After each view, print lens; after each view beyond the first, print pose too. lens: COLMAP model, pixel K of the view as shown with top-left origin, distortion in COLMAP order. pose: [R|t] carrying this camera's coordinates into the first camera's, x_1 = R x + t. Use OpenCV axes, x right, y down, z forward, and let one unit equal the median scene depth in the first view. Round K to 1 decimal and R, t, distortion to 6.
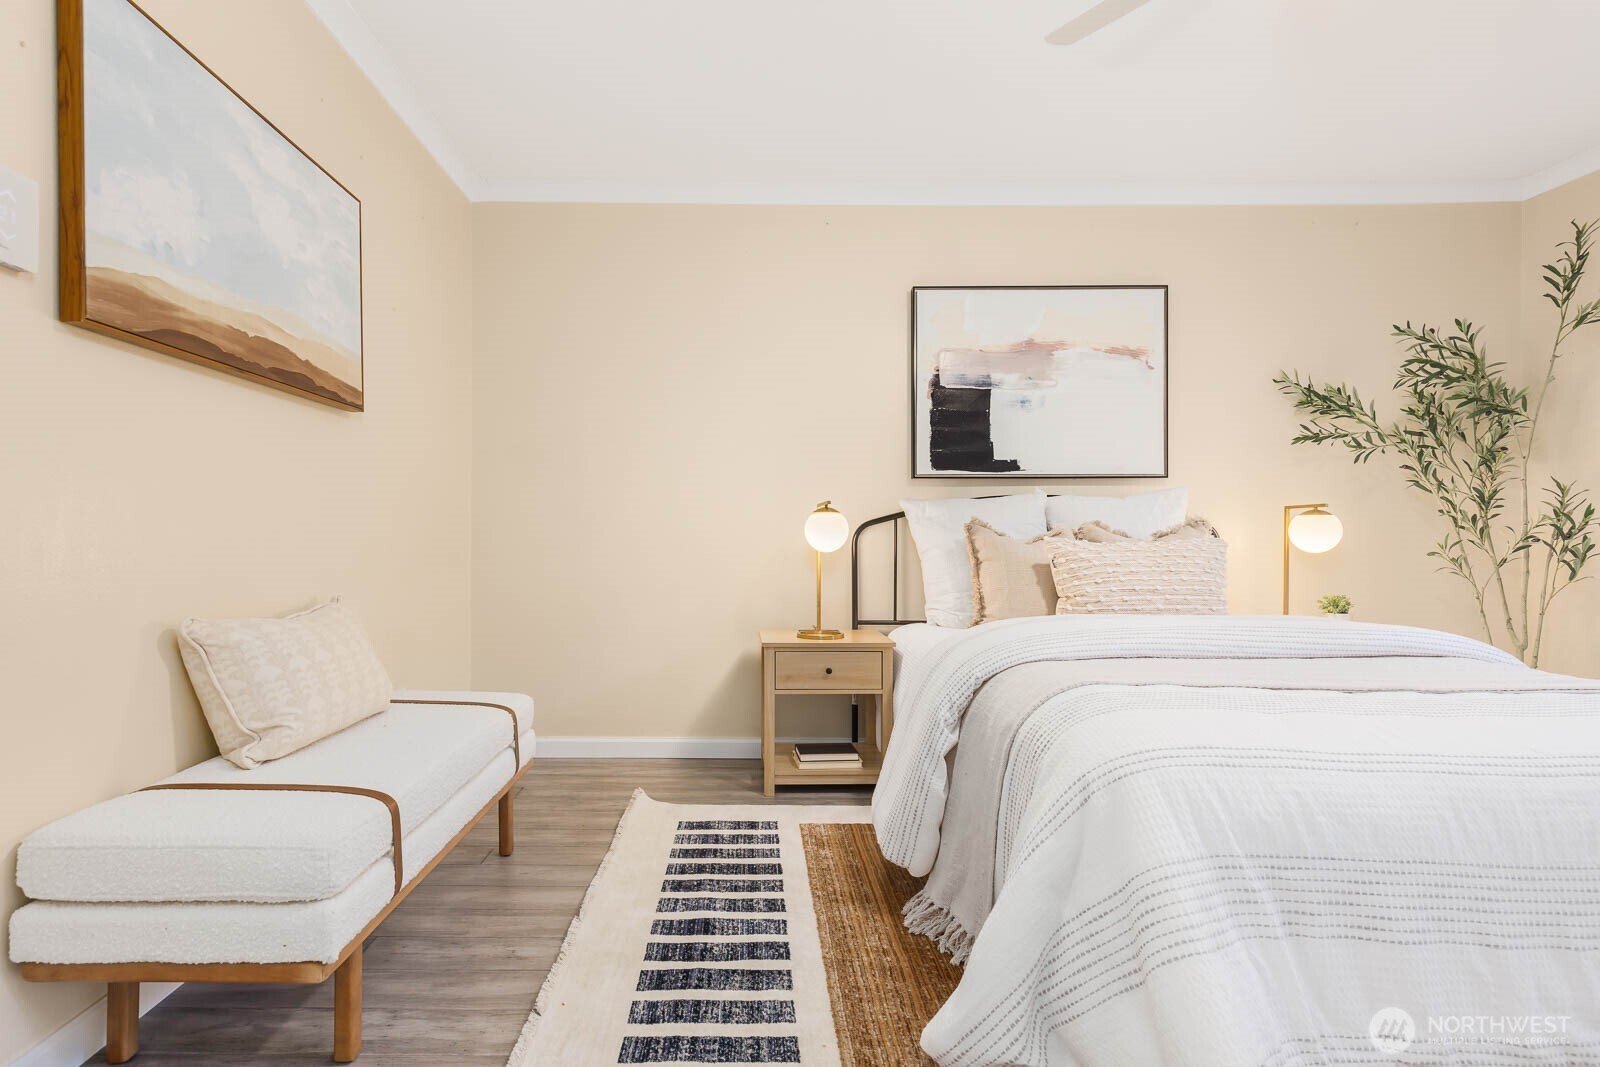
lens RADIAL K [[759.6, 0, 798.2], [0, 759.6, 539.8], [0, 0, 1]] dist [0.015479, -0.000550]
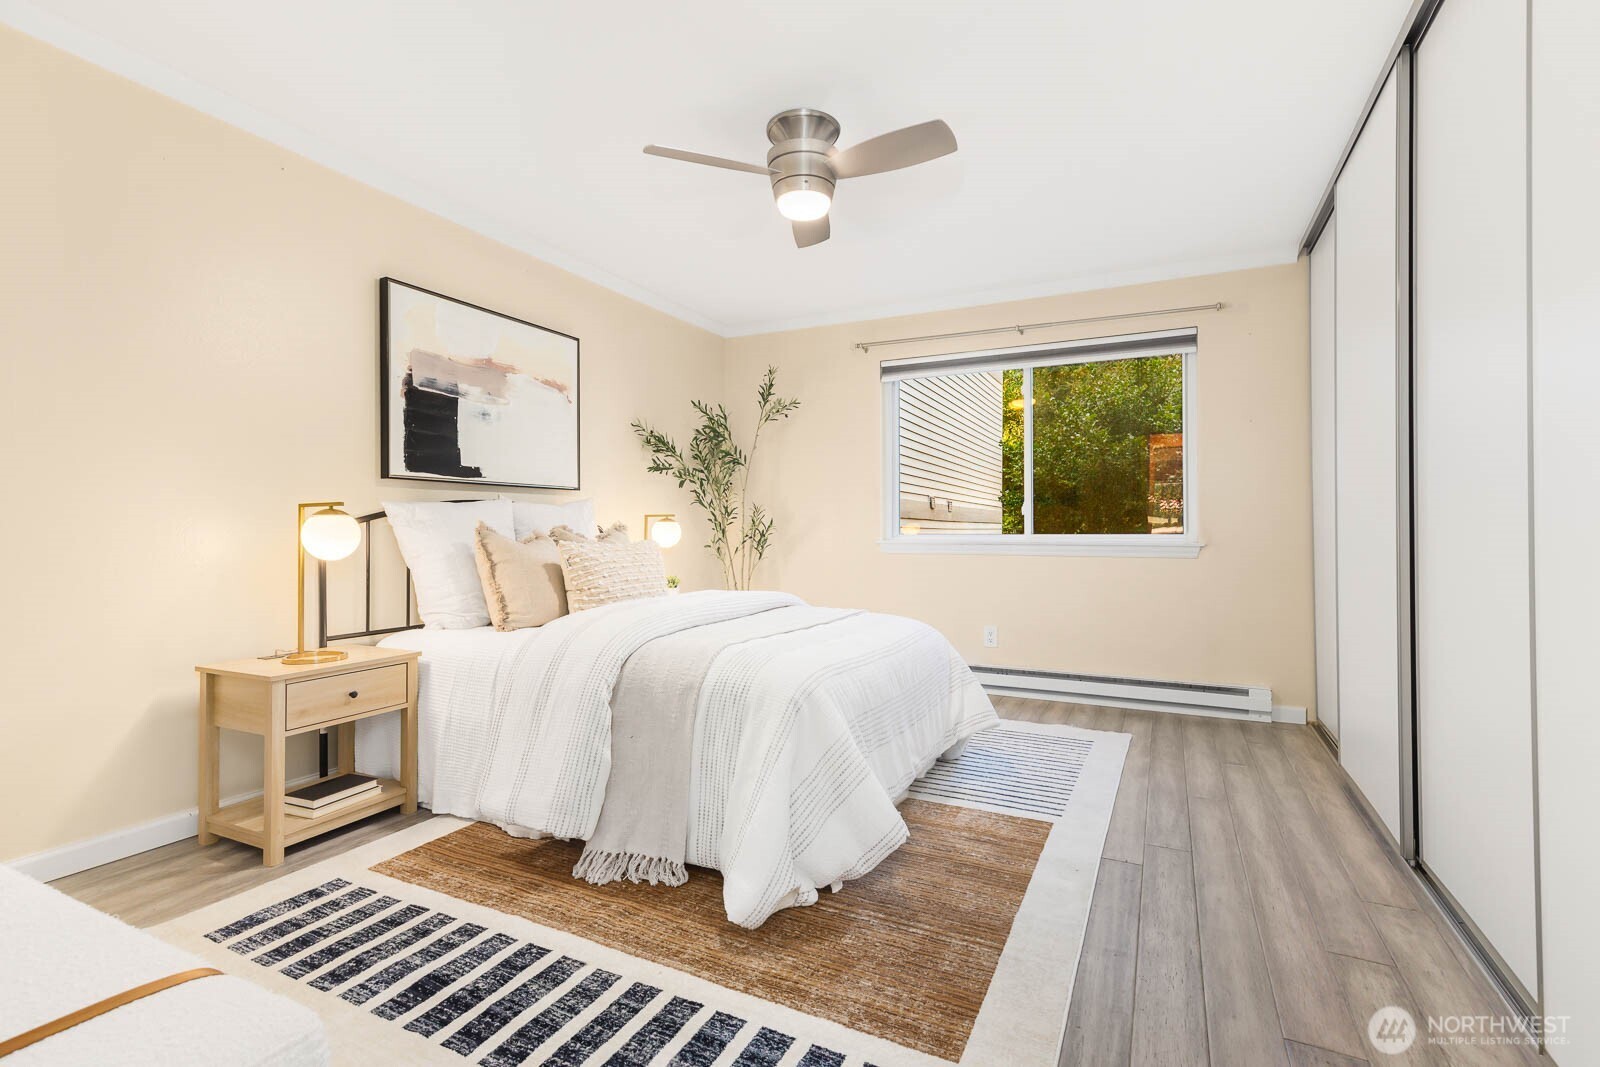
lens RADIAL K [[728.7, 0, 793.8], [0, 728.7, 520.2], [0, 0, 1]] dist [0.006345, -0.001571]
pose [[0.451108, 0.008379, 0.892430, -0.480923], [0.001137, 0.999950, -0.009964, -0.021680], [-0.892469, 0.005510, 0.451076, 0.152305]]
